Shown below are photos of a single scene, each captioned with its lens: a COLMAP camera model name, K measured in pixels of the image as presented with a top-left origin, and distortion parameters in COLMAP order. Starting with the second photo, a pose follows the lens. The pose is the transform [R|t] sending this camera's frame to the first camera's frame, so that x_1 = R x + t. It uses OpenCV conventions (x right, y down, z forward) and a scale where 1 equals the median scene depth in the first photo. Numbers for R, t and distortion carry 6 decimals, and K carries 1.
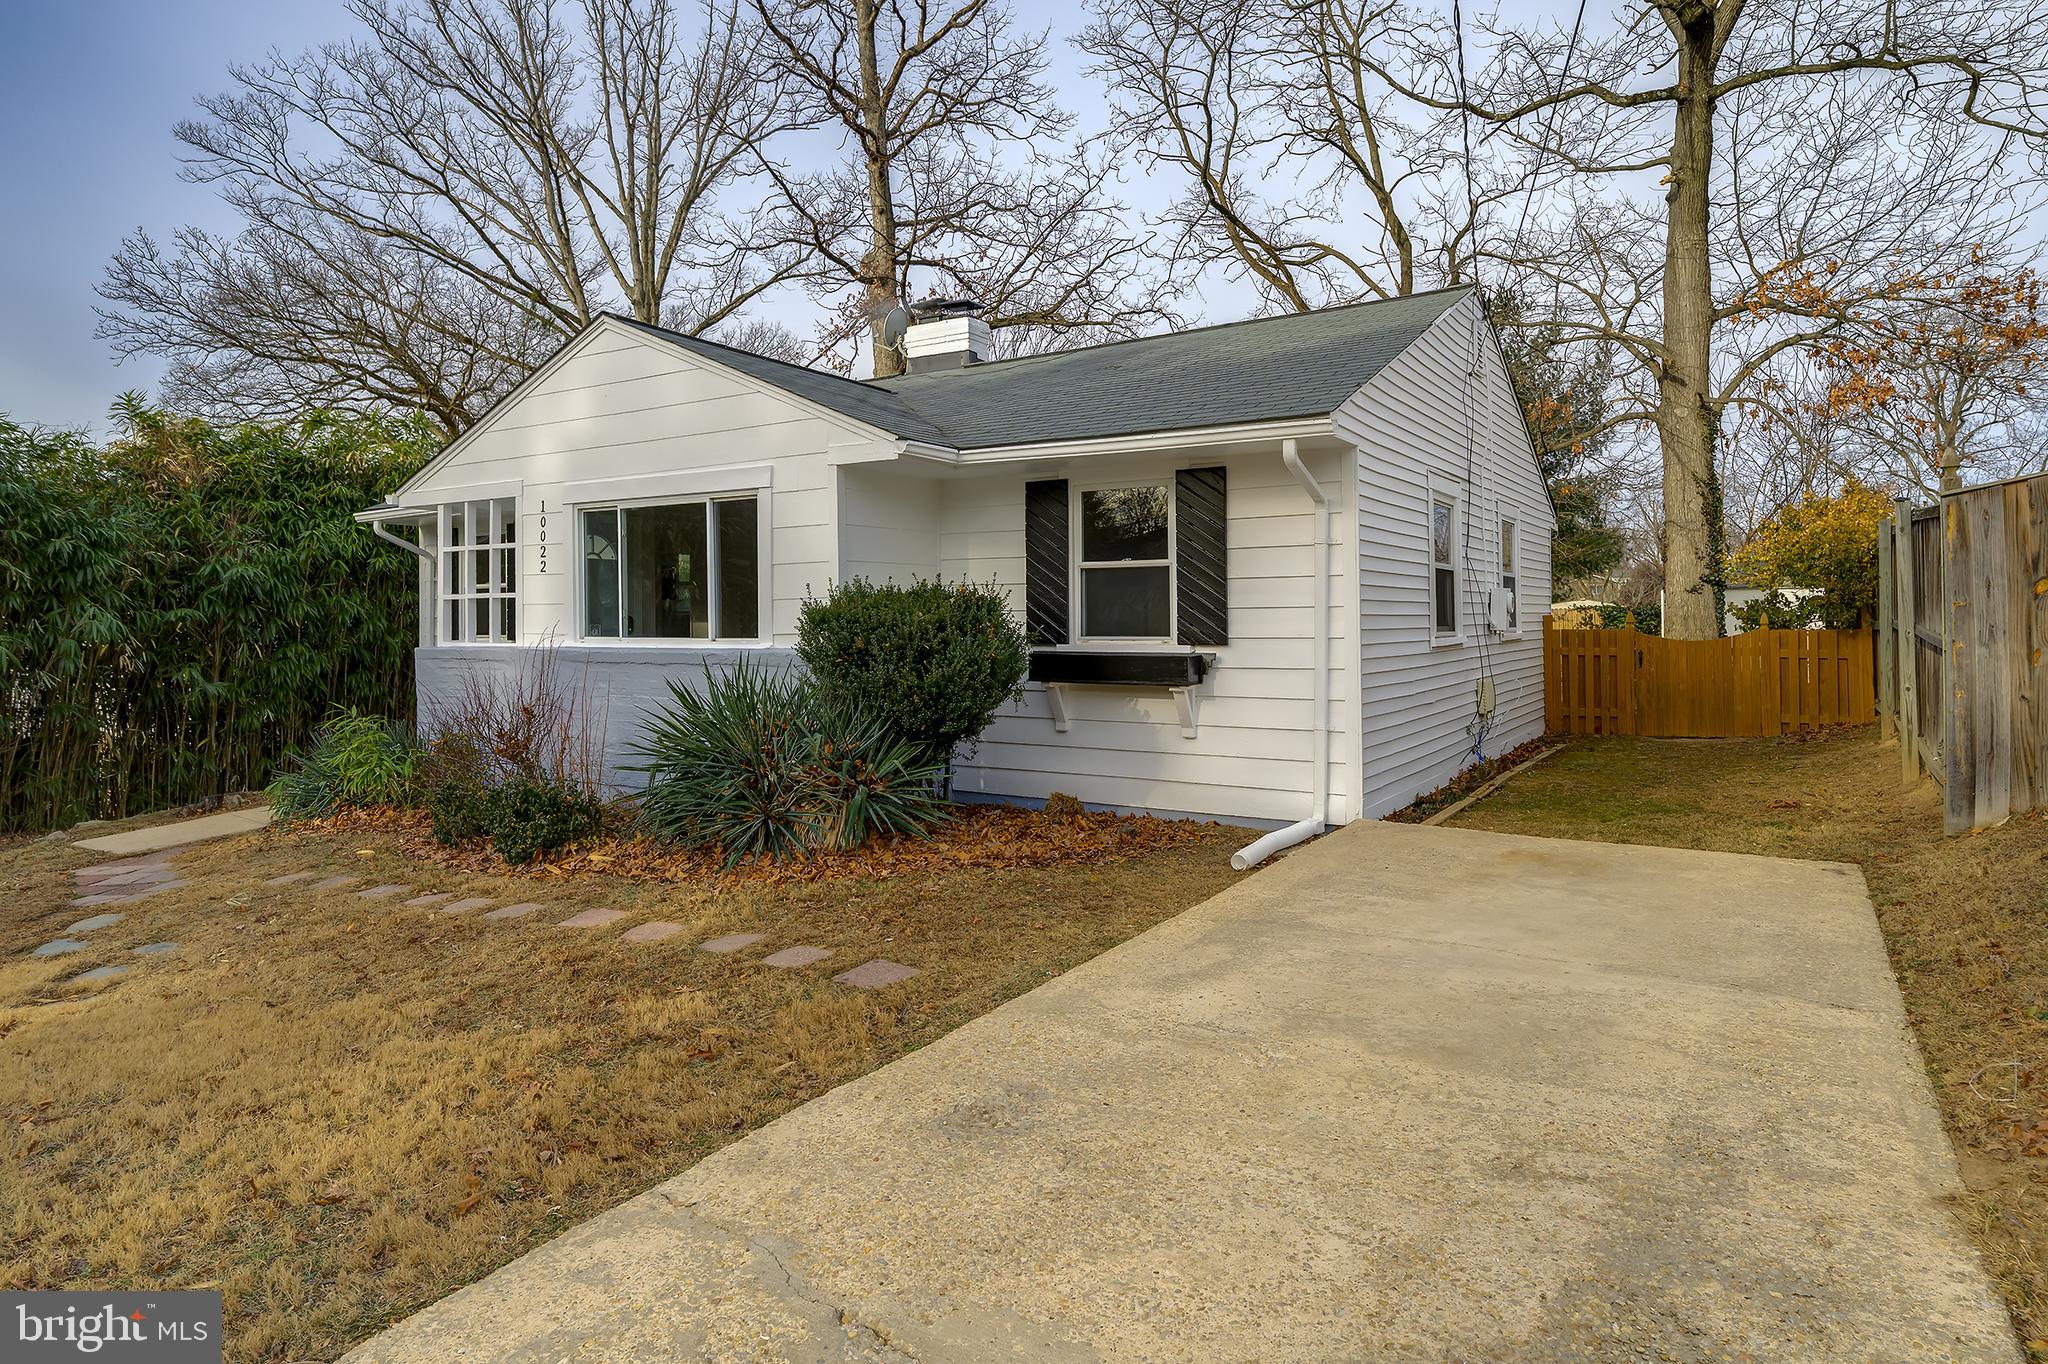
lens RADIAL K [[1168.2, 0, 1035.6], [0, 1168.2, 611.8], [0, 0, 1]] dist [0.000254, -0.000709]
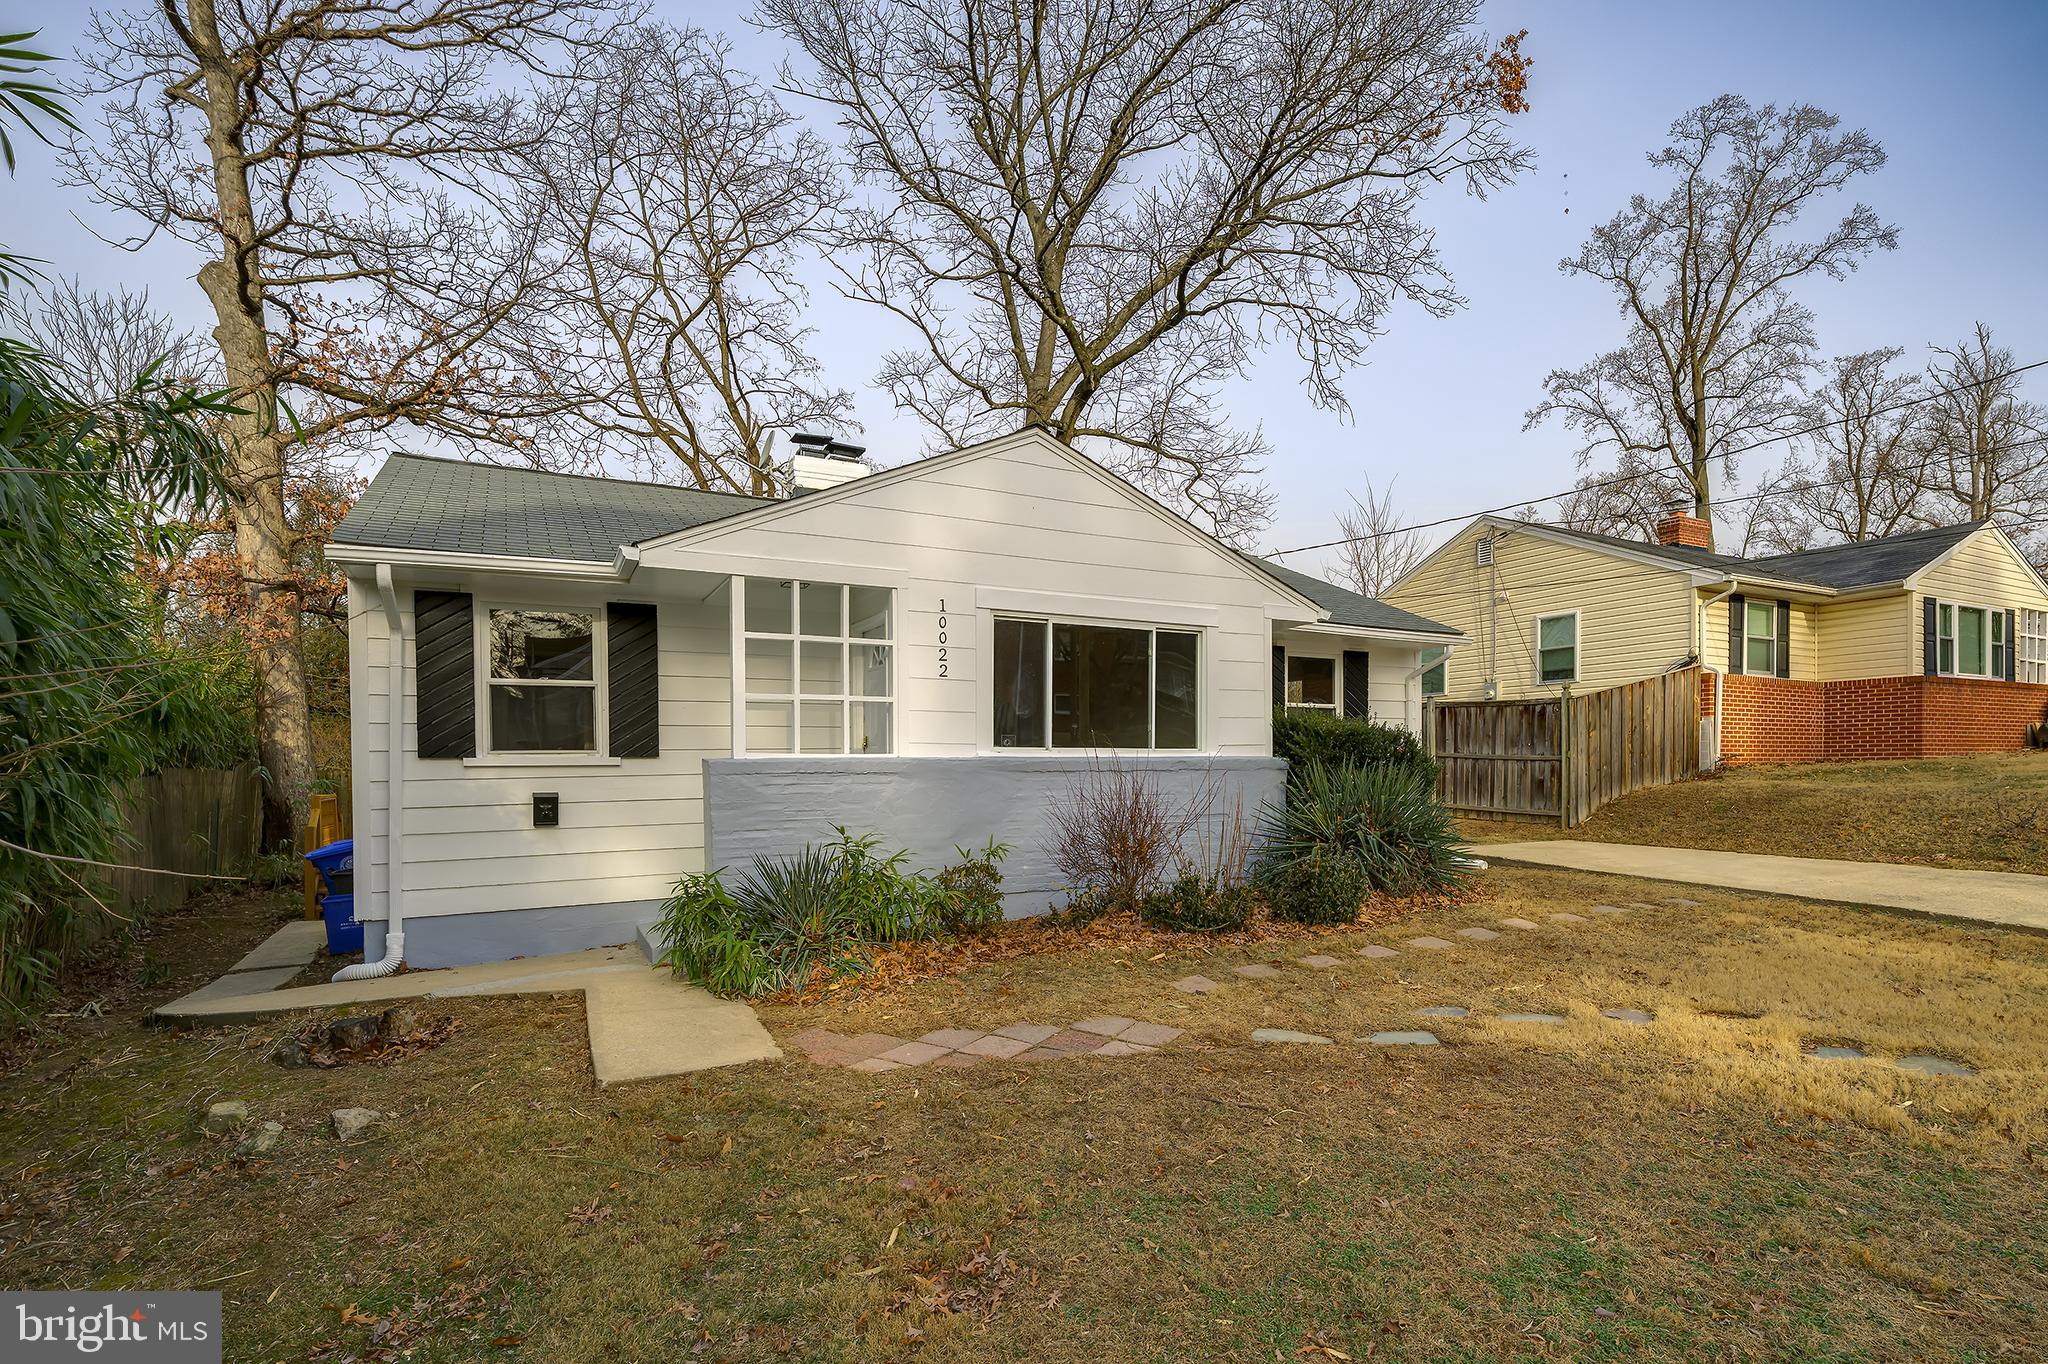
lens RADIAL K [[981.1, 0, 1044.5], [0, 981.1, 767.6], [0, 0, 1]] dist [0.006346, 0.000257]
pose [[0.498555, -0.003111, 0.866852, -0.708228], [-0.004891, 0.999968, 0.006402, 0.021801], [-0.866844, -0.007431, 0.498524, 0.365476]]
